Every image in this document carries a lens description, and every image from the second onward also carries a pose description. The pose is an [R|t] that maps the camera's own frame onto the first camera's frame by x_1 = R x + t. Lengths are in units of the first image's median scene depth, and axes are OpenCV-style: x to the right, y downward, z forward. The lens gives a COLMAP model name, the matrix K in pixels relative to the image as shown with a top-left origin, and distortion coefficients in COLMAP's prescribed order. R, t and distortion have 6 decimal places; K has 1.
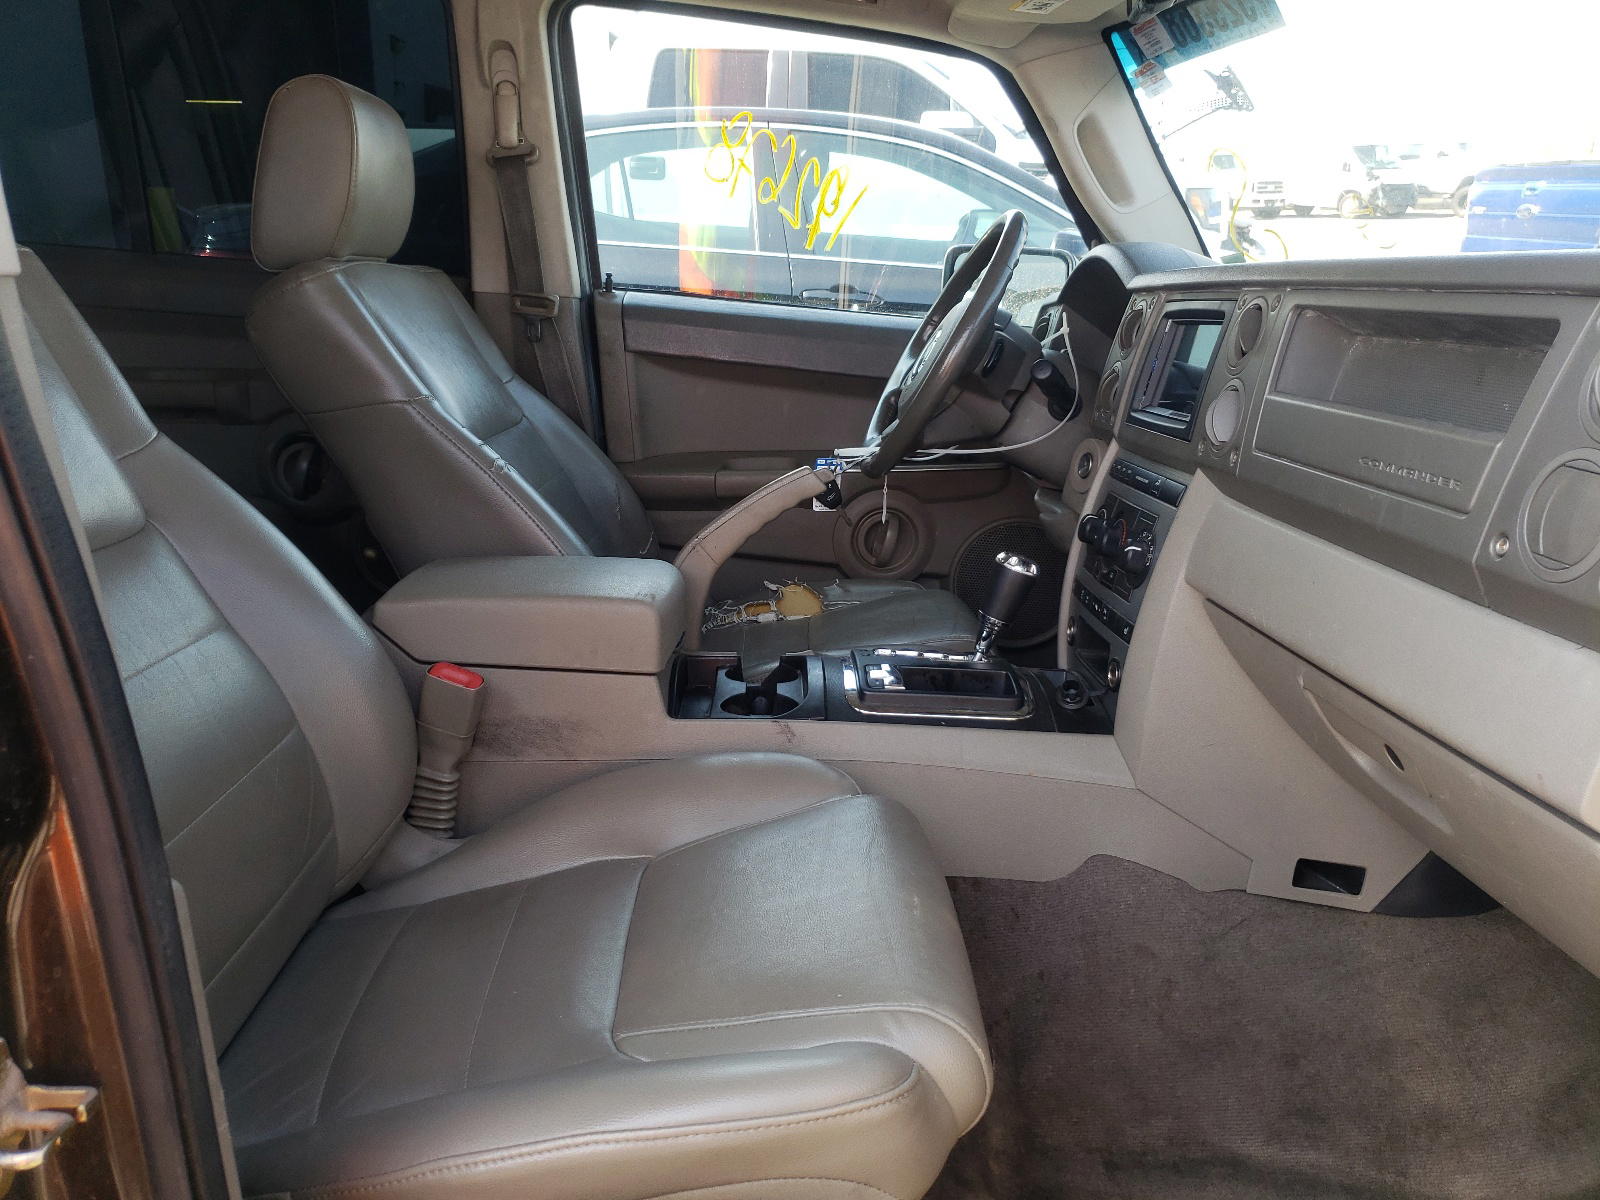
lens RADIAL K [[1217.8, 0, 806.7], [0, 1217.8, 595.2], [0, 0, 1]] dist [0.055436, -0.001934]
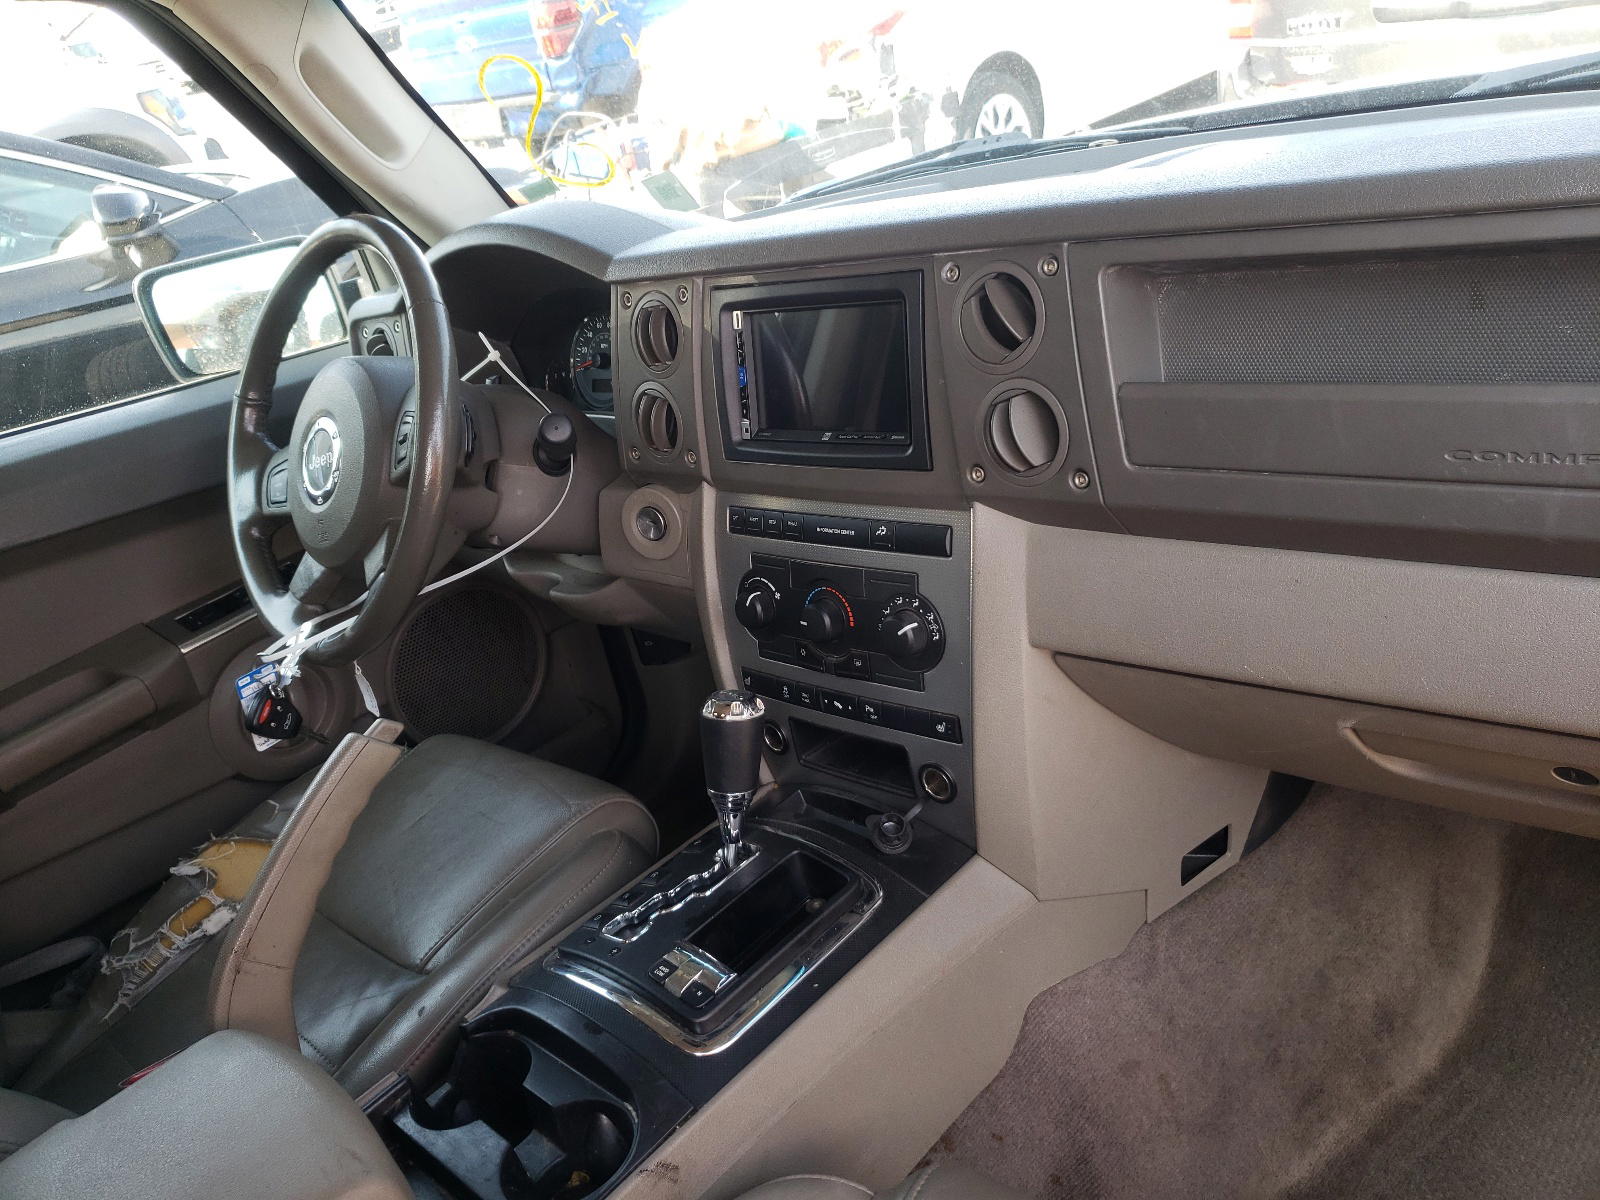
lens RADIAL K [[1217.8, 0, 806.7], [0, 1217.8, 595.2], [0, 0, 1]] dist [0.055436, -0.001934]
pose [[0.678695, -0.459665, 0.572783, -0.182647], [0.405812, 0.884757, 0.229177, -0.244507], [-0.612119, 0.076901, 0.787018, 0.454406]]
